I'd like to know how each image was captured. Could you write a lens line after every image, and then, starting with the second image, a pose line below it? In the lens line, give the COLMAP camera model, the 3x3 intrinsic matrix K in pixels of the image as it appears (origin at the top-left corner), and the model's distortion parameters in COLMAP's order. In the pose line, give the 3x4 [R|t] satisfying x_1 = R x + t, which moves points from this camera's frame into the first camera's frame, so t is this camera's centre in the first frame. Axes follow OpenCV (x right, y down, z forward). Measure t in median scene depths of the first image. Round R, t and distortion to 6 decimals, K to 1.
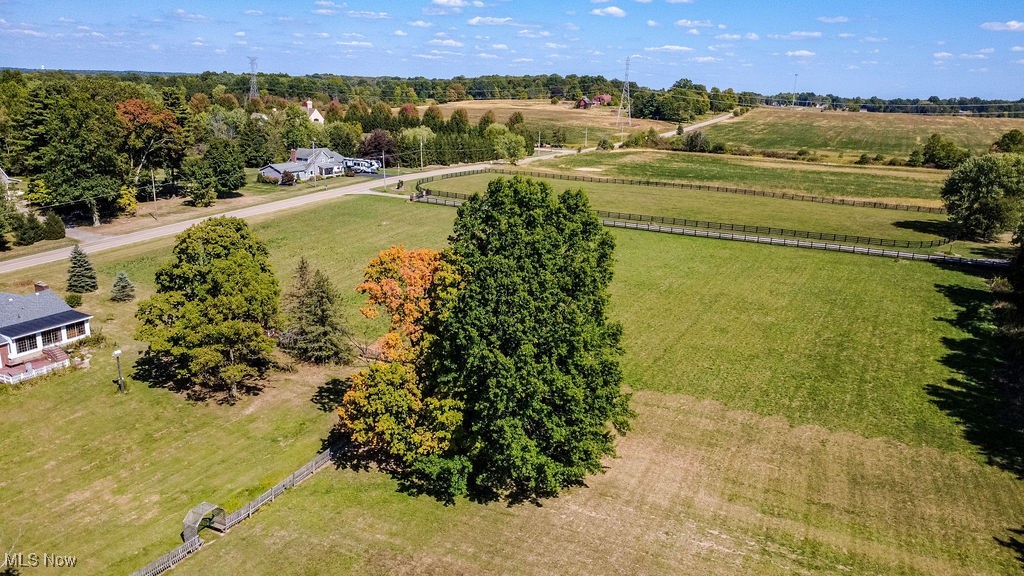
lens RADIAL K [[743.1, 0, 512.5], [0, 743.1, 286.6], [0, 0, 1]] dist [0.004441, -0.007070]
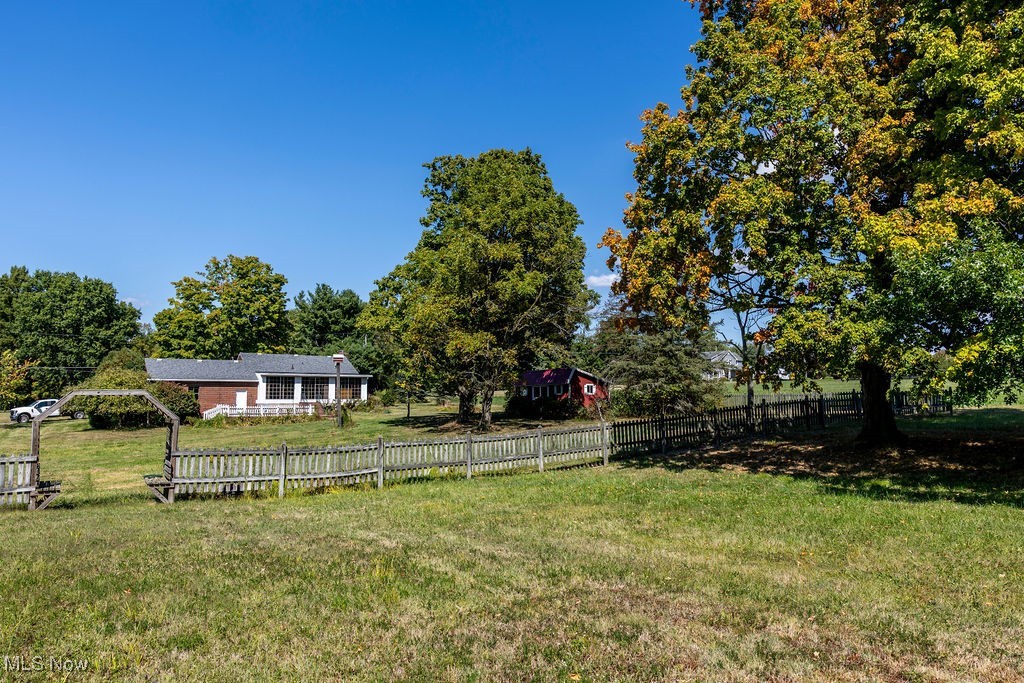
lens RADIAL K [[700.5, 0, 514.0], [0, 700.5, 340.2], [0, 0, 1]] dist [-0.008676, 0.004315]
pose [[0.840183, -0.085977, -0.535445, -0.080070], [-0.111030, 0.939166, -0.325024, 0.231452], [0.530816, 0.332530, 0.779525, 0.561884]]
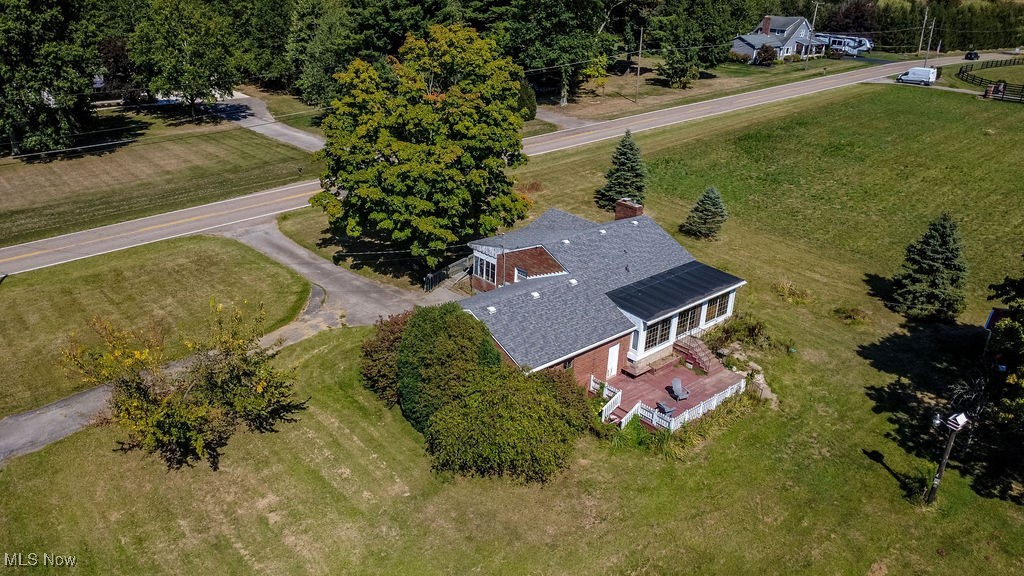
lens RADIAL K [[743.1, 0, 510.3], [0, 743.1, 296.2], [0, 0, 1]] dist [0.004441, -0.007070]
pose [[0.931434, 0.148255, -0.332341, -0.582940], [-0.100553, 0.982547, 0.156493, -0.013932], [0.349742, -0.112345, 0.930086, 0.506160]]
